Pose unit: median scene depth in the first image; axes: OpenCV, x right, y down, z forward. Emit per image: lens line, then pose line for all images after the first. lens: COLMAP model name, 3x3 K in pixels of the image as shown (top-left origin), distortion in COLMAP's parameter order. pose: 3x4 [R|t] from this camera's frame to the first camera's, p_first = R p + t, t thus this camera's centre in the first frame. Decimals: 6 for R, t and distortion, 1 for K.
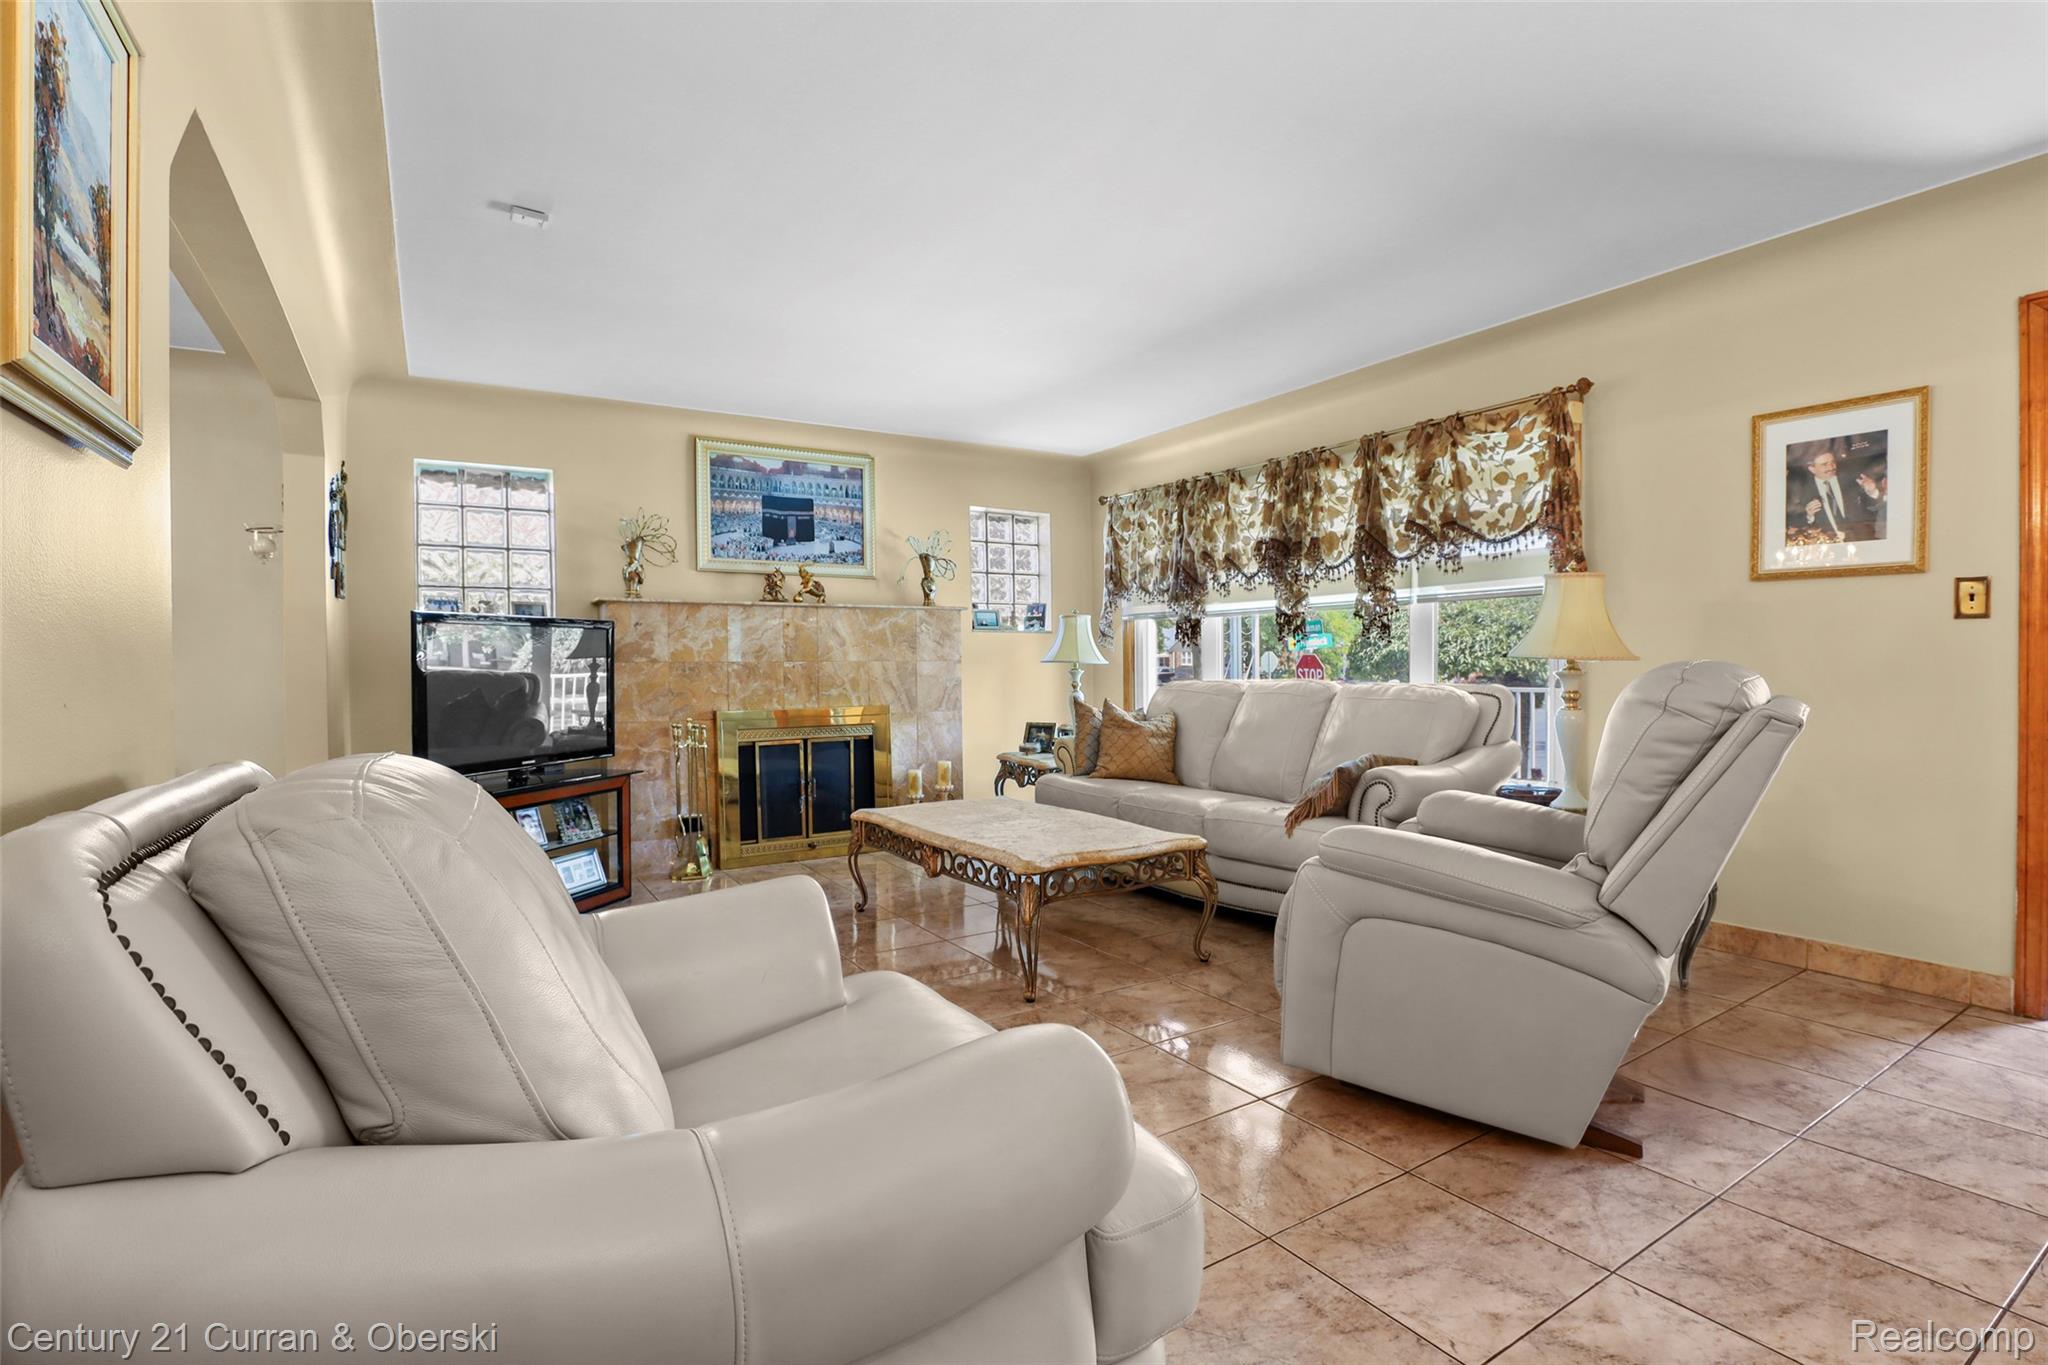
lens RADIAL K [[958.8, 0, 1024.3], [0, 958.8, 693.2], [0, 0, 1]] dist [-0.028022, 0.000639]
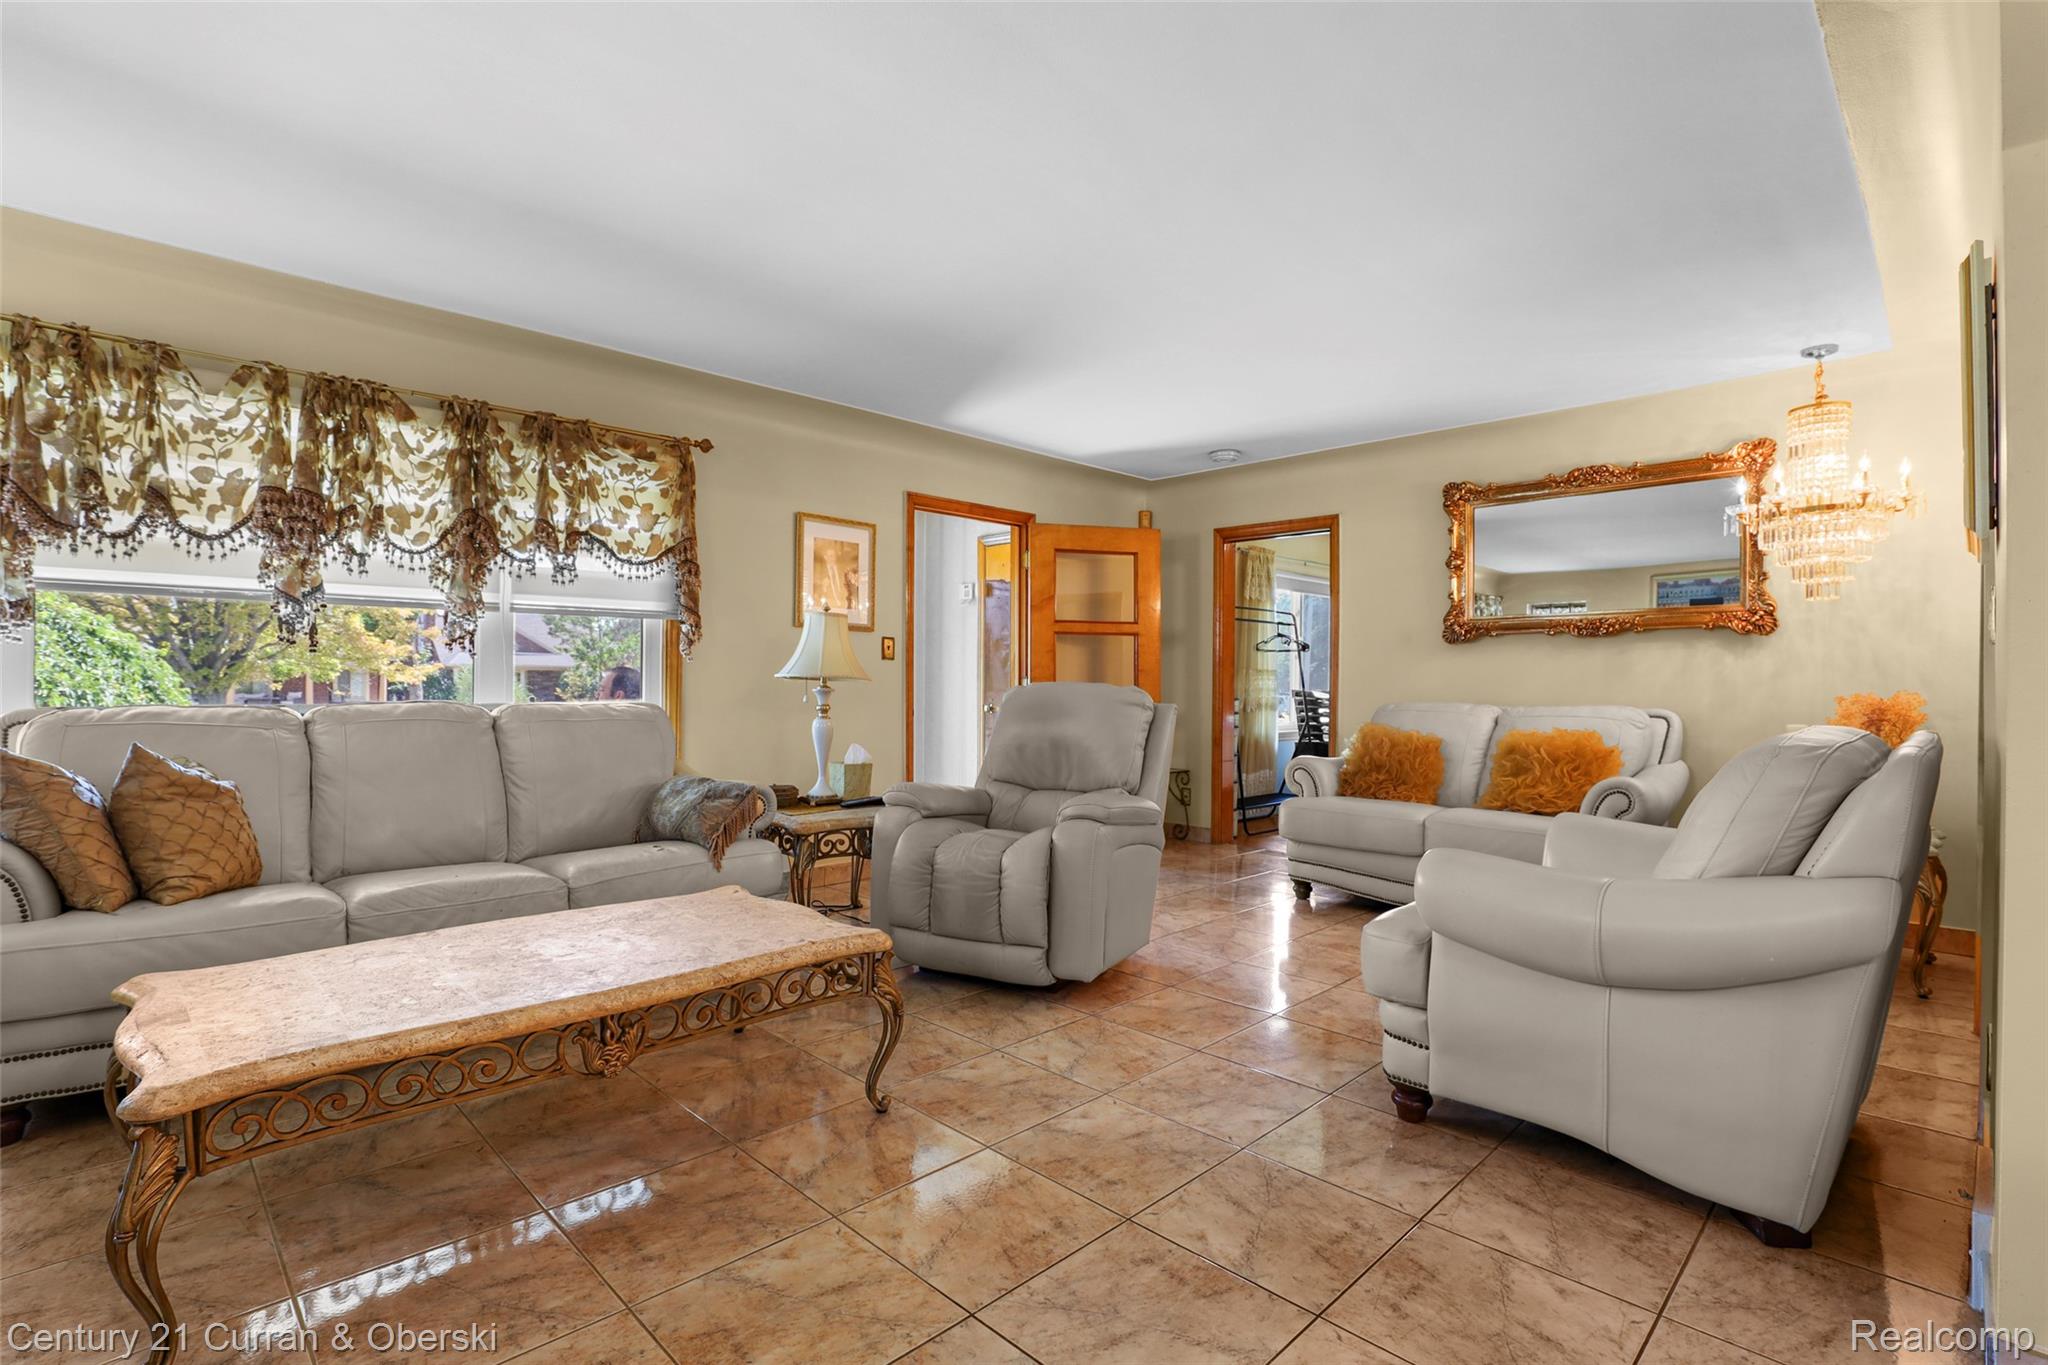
lens RADIAL K [[958.8, 0, 1024.3], [0, 958.8, 693.2], [0, 0, 1]] dist [-0.028022, 0.000639]
pose [[-0.213912, -0.001080, 0.976852, -0.569333], [0.025795, 0.999644, 0.006753, -0.013998], [-0.976512, 0.026642, -0.213808, 0.768139]]
